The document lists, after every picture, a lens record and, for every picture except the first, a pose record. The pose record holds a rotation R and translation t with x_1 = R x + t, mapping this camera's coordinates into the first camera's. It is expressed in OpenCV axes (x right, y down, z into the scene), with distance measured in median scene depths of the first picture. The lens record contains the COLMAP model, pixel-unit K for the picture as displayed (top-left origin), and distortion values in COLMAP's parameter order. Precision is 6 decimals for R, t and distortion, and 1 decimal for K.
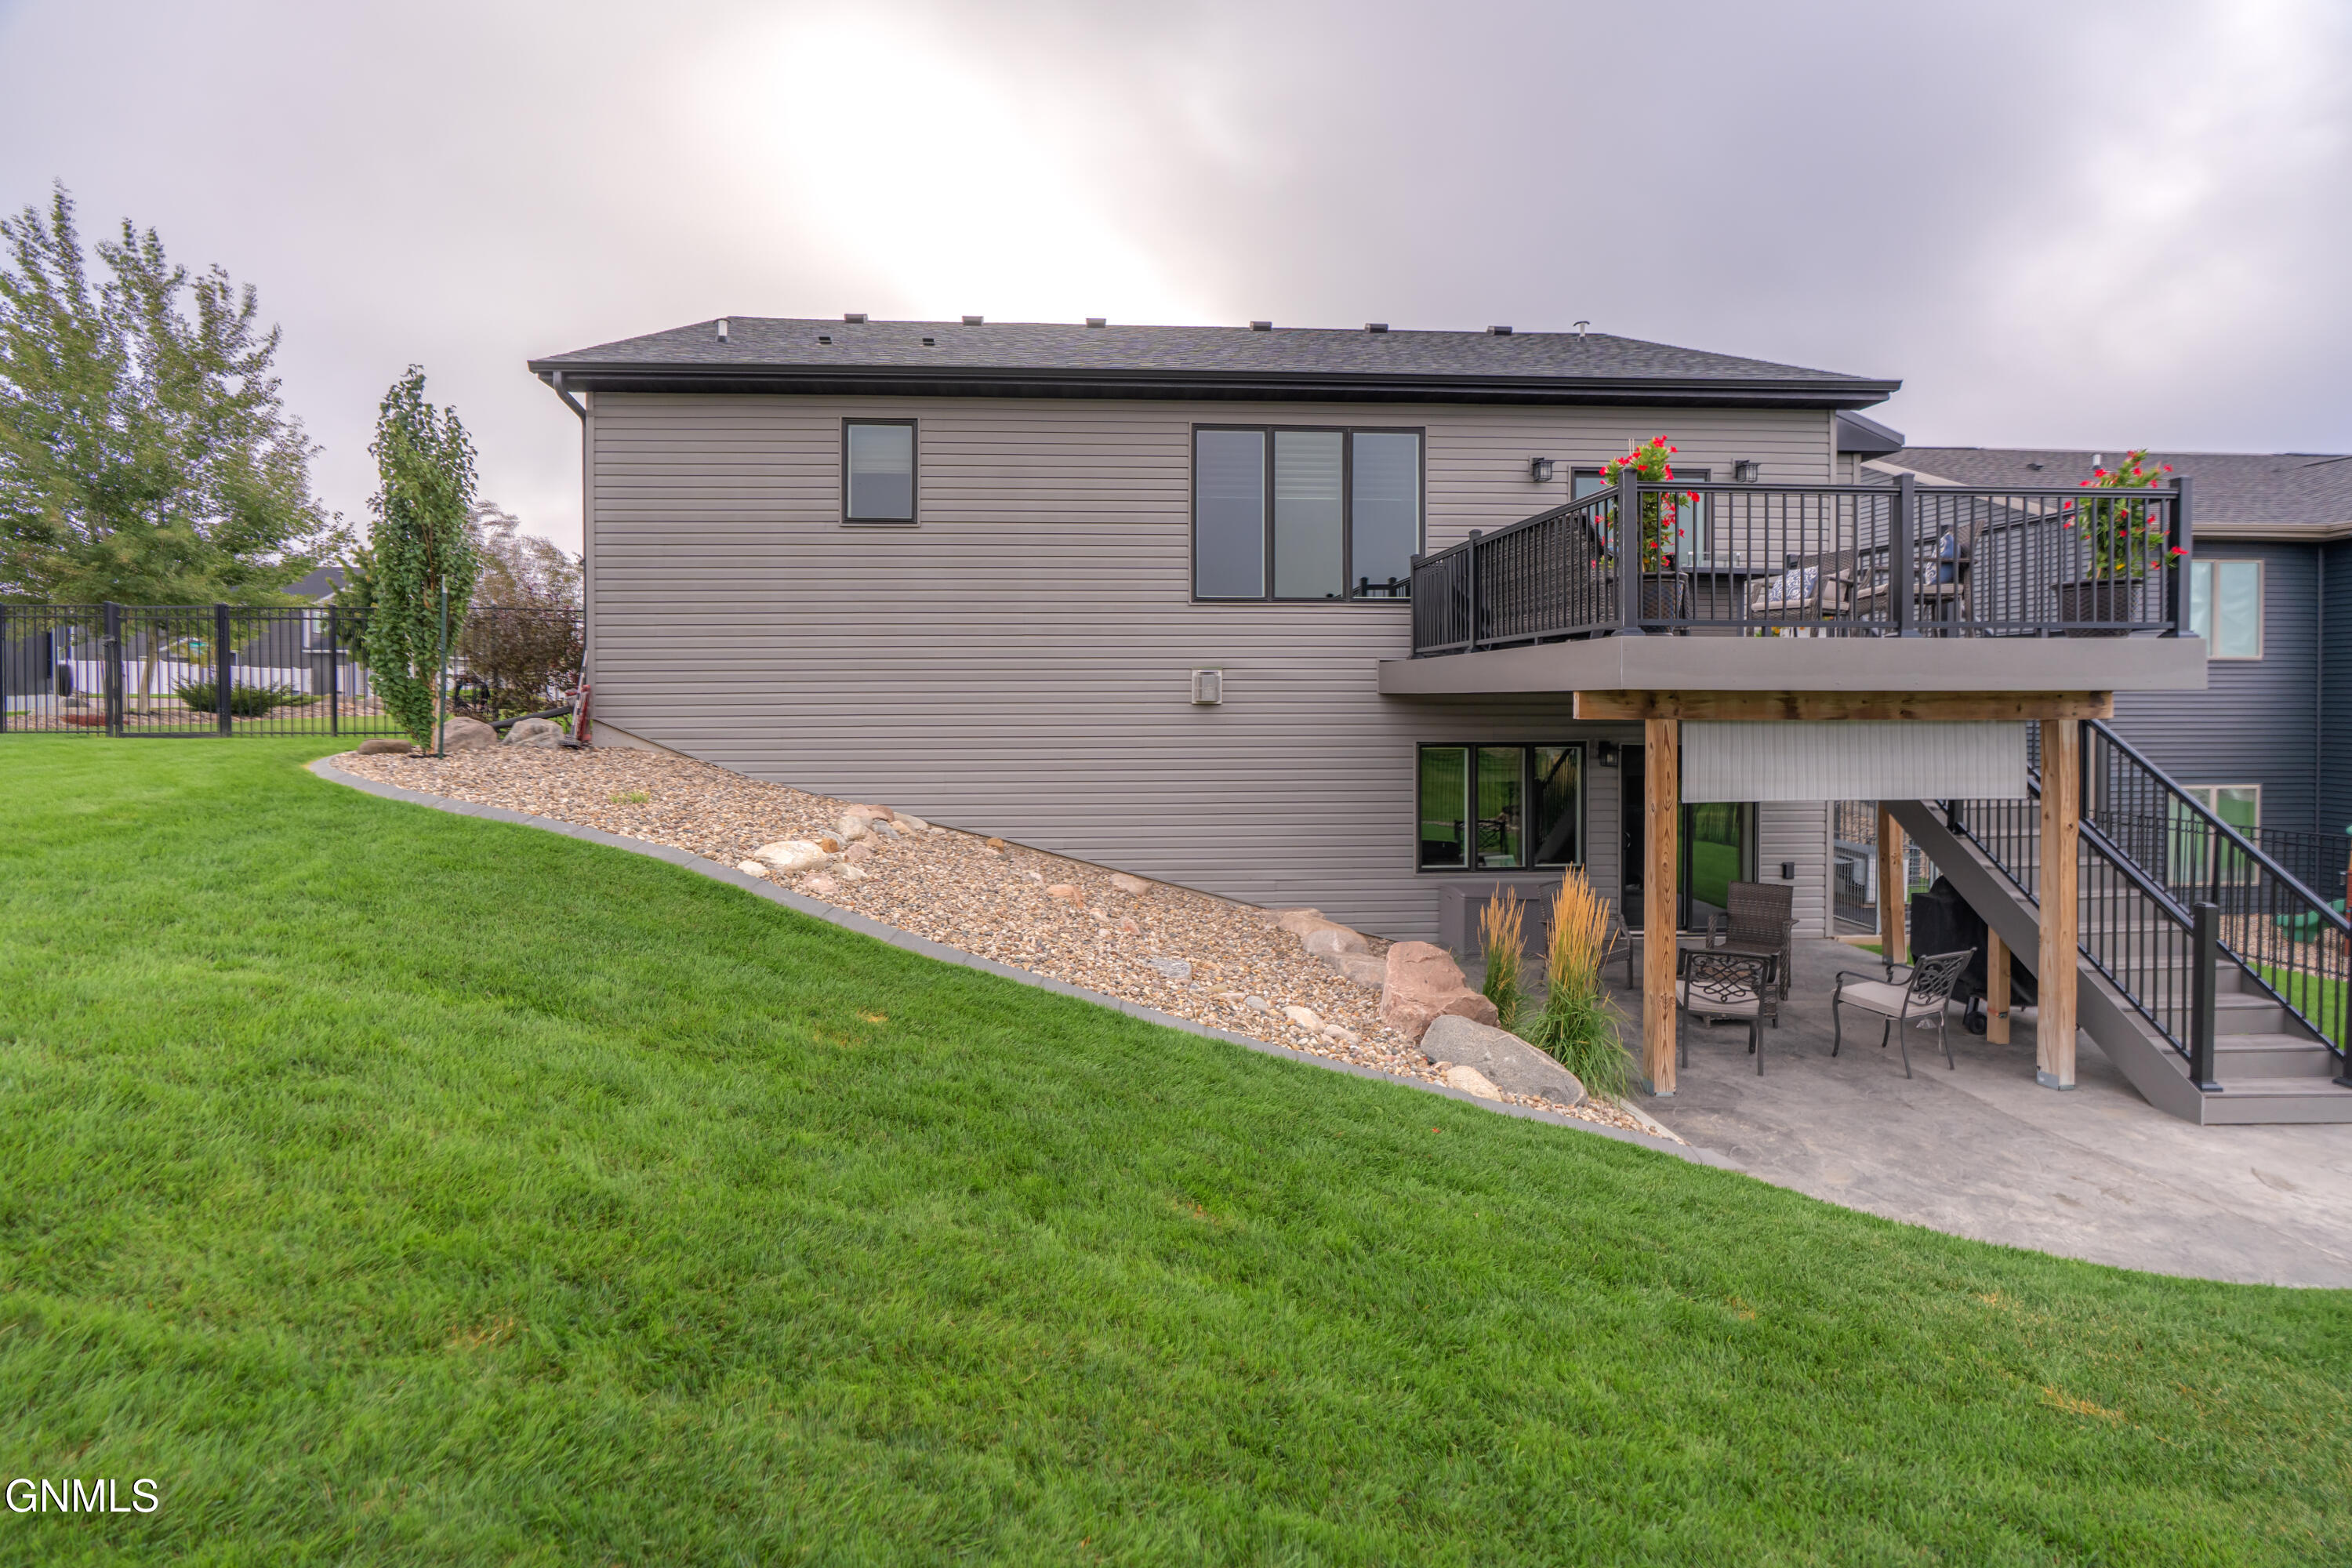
lens RADIAL K [[1027.1, 0, 1175.7], [0, 1027.1, 676.8], [0, 0, 1]] dist [-0.001005, 0.000315]
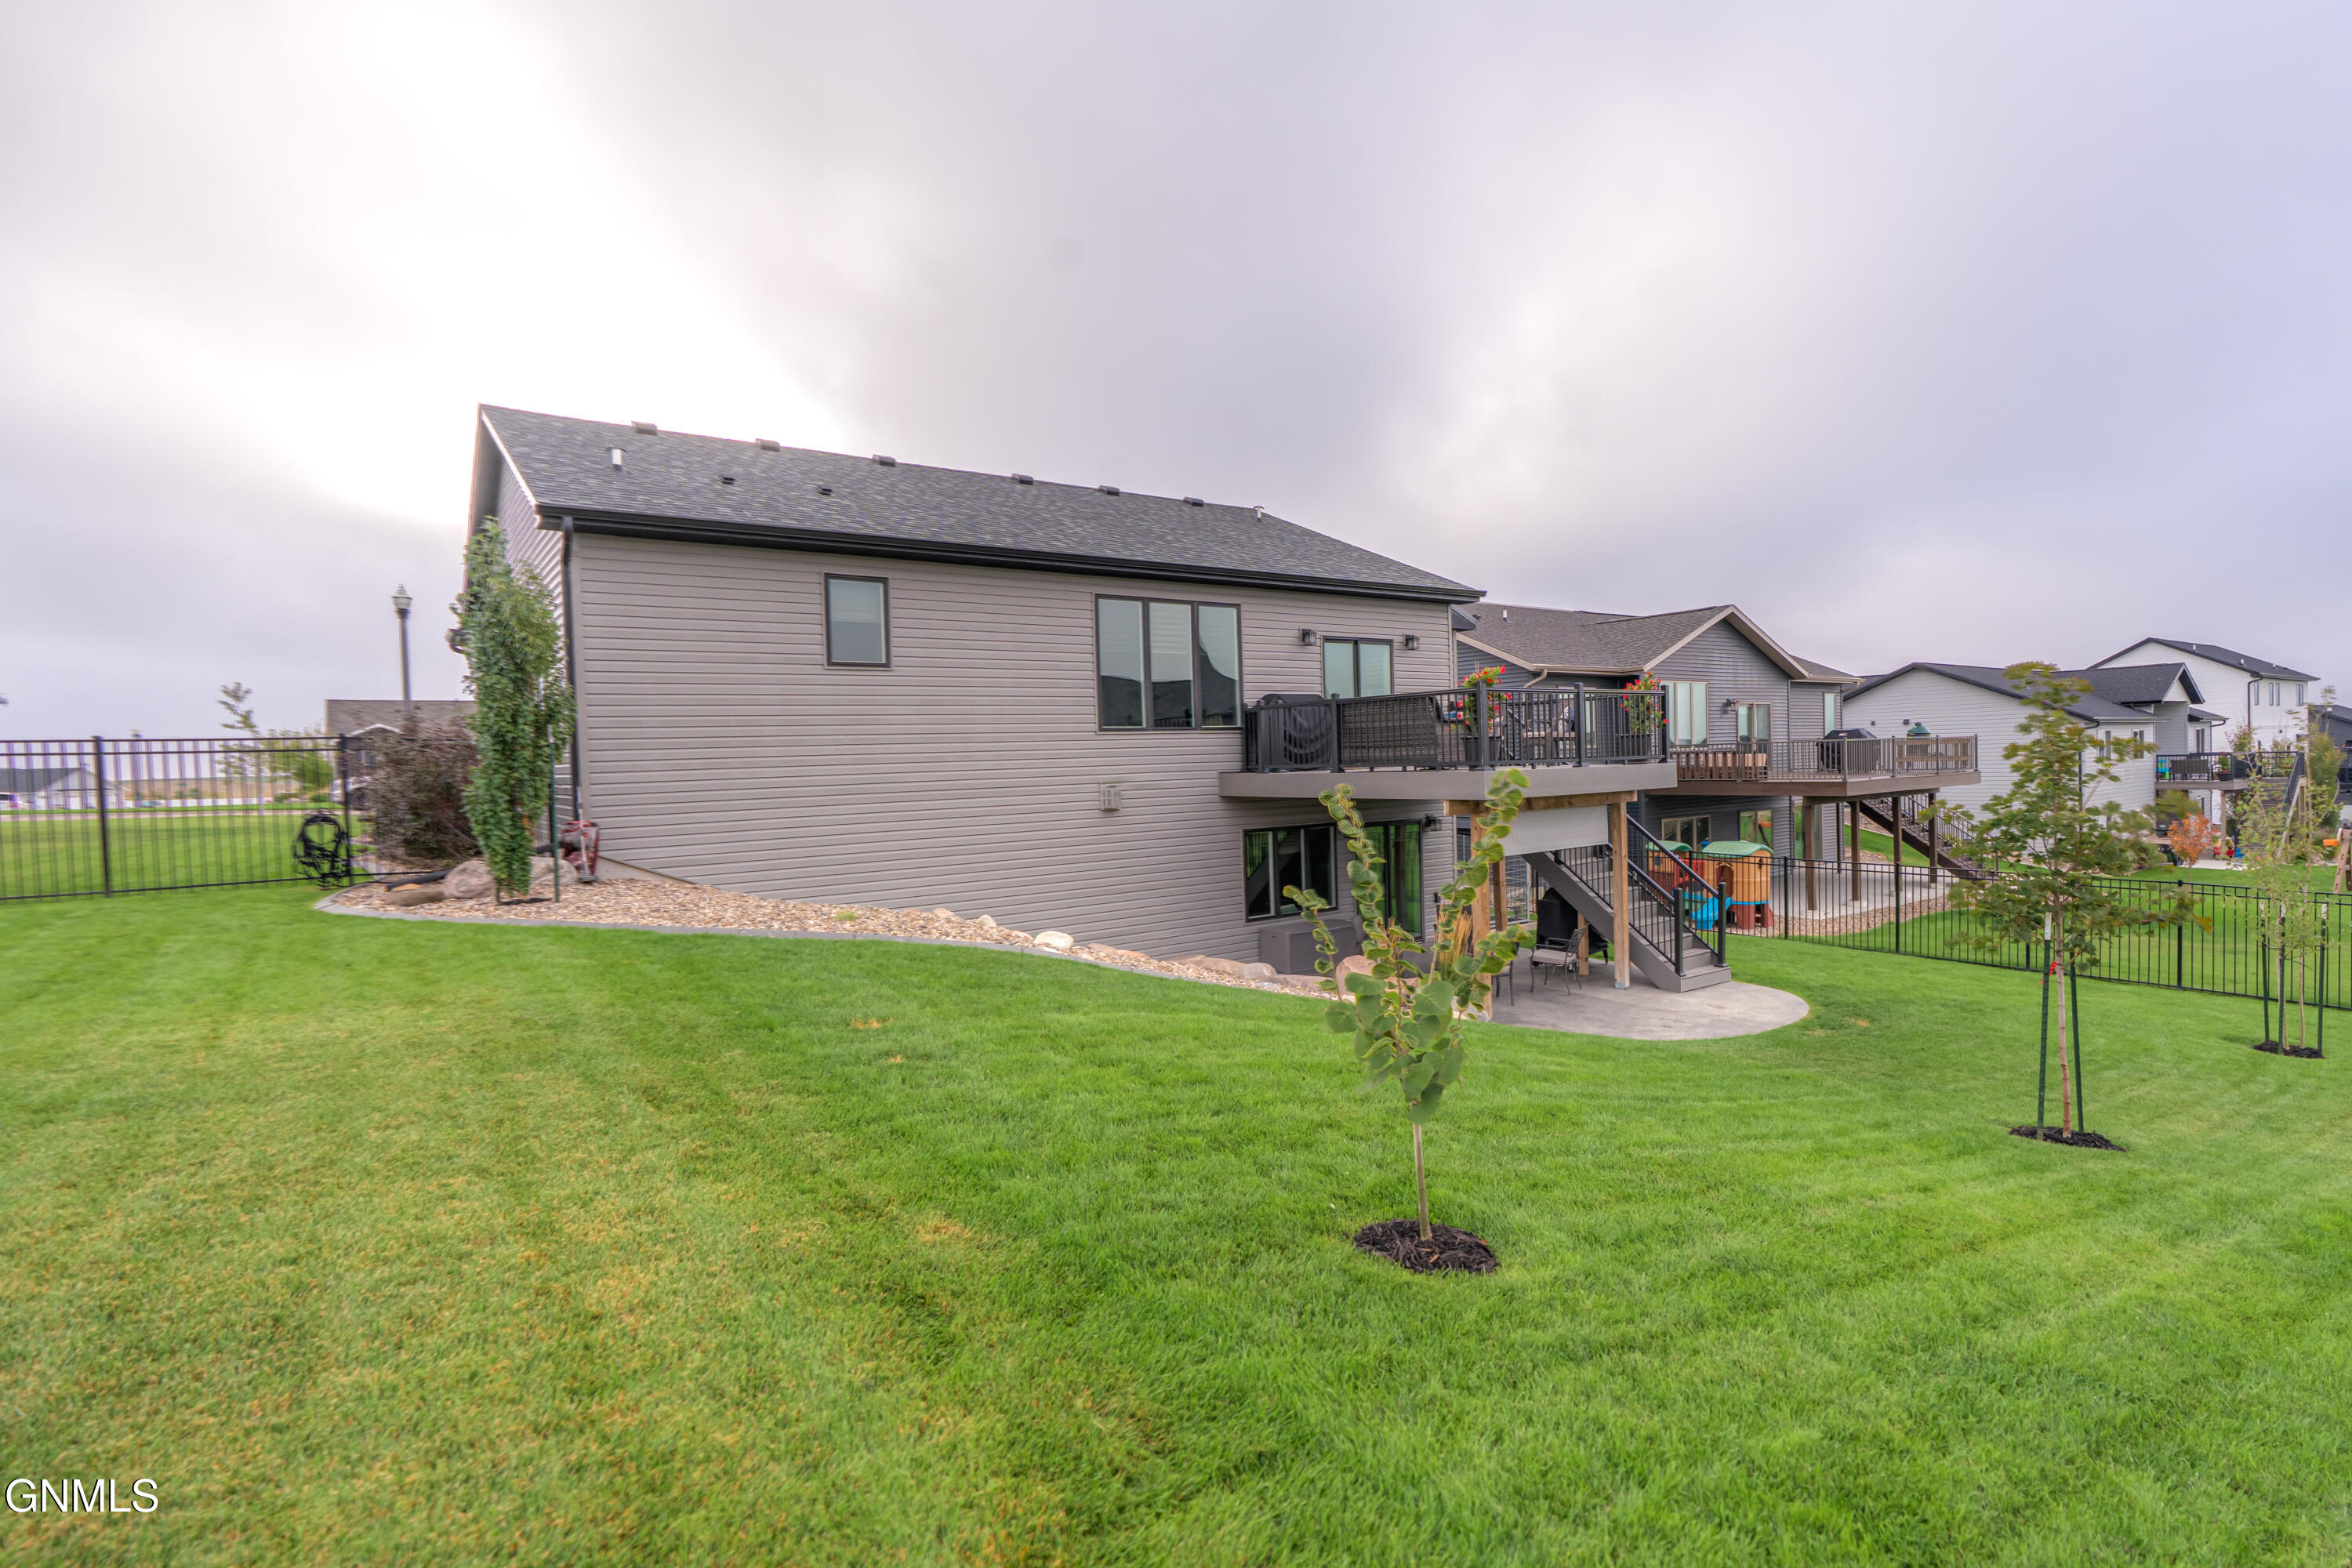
lens RADIAL K [[1091.3, 0, 1178.4], [0, 1091.3, 747.0], [0, 0, 1]] dist [-0.003998, 0.000782]
pose [[0.855365, -0.019003, 0.517677, -0.616148], [0.016653, 0.999819, 0.009186, -0.065014], [-0.517758, 0.000764, 0.855527, -0.231482]]
